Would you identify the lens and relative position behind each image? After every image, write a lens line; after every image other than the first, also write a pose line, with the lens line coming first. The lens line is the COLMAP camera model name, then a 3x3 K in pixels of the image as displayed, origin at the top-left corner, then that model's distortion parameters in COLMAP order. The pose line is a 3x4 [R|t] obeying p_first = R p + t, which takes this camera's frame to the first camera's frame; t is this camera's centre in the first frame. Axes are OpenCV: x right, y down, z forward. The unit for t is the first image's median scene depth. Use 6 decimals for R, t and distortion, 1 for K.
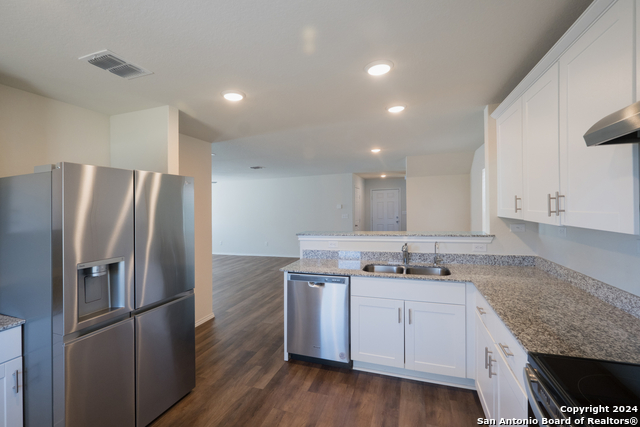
lens RADIAL K [[278.0, 0, 313.0], [0, 278.0, 215.0], [0, 0, 1]] dist [0.000202, -0.000084]
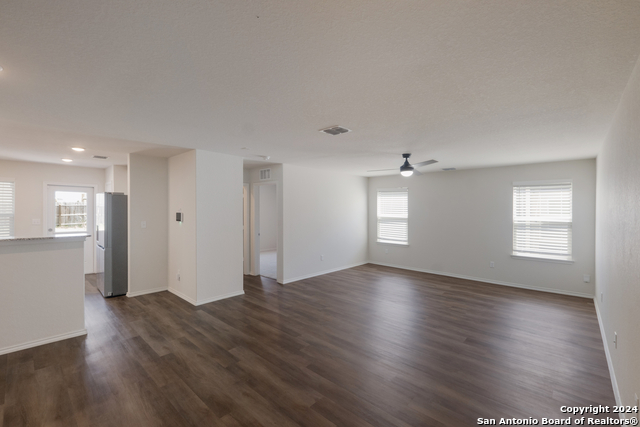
lens RADIAL K [[278.0, 0, 313.0], [0, 278.0, 215.0], [0, 0, 1]] dist [0.000202, -0.000084]
pose [[-0.402288, 0.042499, -0.914526, 0.206176], [-0.019619, 0.998292, 0.055022, -0.030253], [0.915303, 0.040077, -0.400767, 0.831901]]
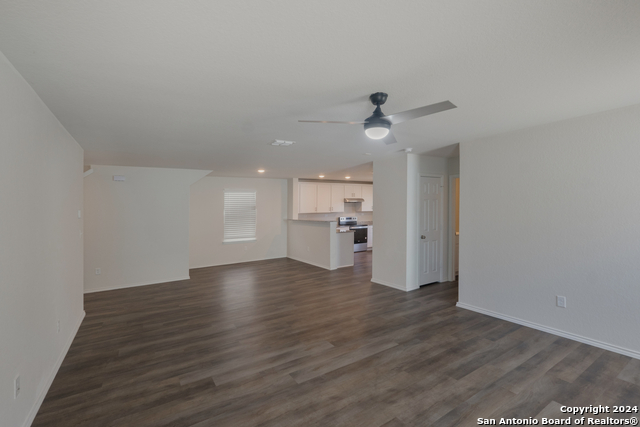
lens RADIAL K [[278.0, 0, 313.0], [0, 278.0, 215.0], [0, 0, 1]] dist [0.000202, -0.000084]
pose [[-0.787542, 0.033696, 0.615338, -0.446633], [0.058473, 0.998085, 0.020181, -0.008499], [-0.613480, 0.051874, -0.788005, 1.018788]]
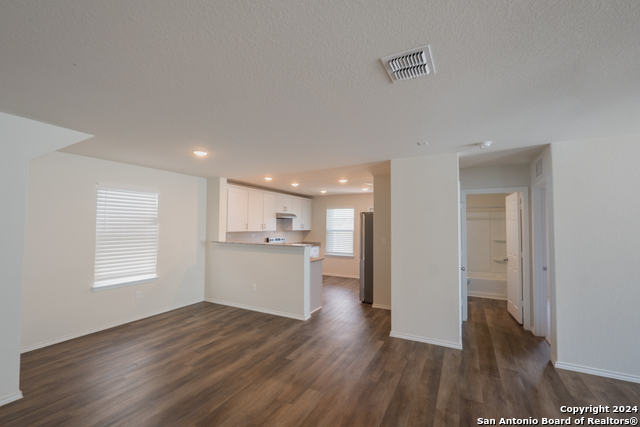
lens RADIAL K [[279.3, 0, 312.4], [0, 279.3, 221.0], [0, 0, 1]] dist [-0.001354, -0.000096]
pose [[-0.989653, 0.019538, 0.142144, -0.103231], [0.020230, 0.999789, 0.003425, -0.021090], [-0.142048, 0.006265, -0.989840, 0.895664]]
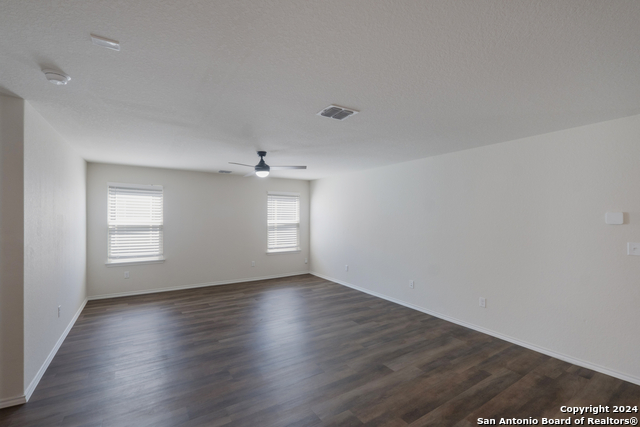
lens RADIAL K [[282.1, 0, 314.8], [0, 282.1, 214.5], [0, 0, 1]] dist [-0.000990, -0.000537]
pose [[0.792048, 0.028375, -0.609799, 0.015080], [-0.042196, 0.999075, -0.008319, -0.015550], [0.608999, 0.032320, 0.792513, 0.473272]]
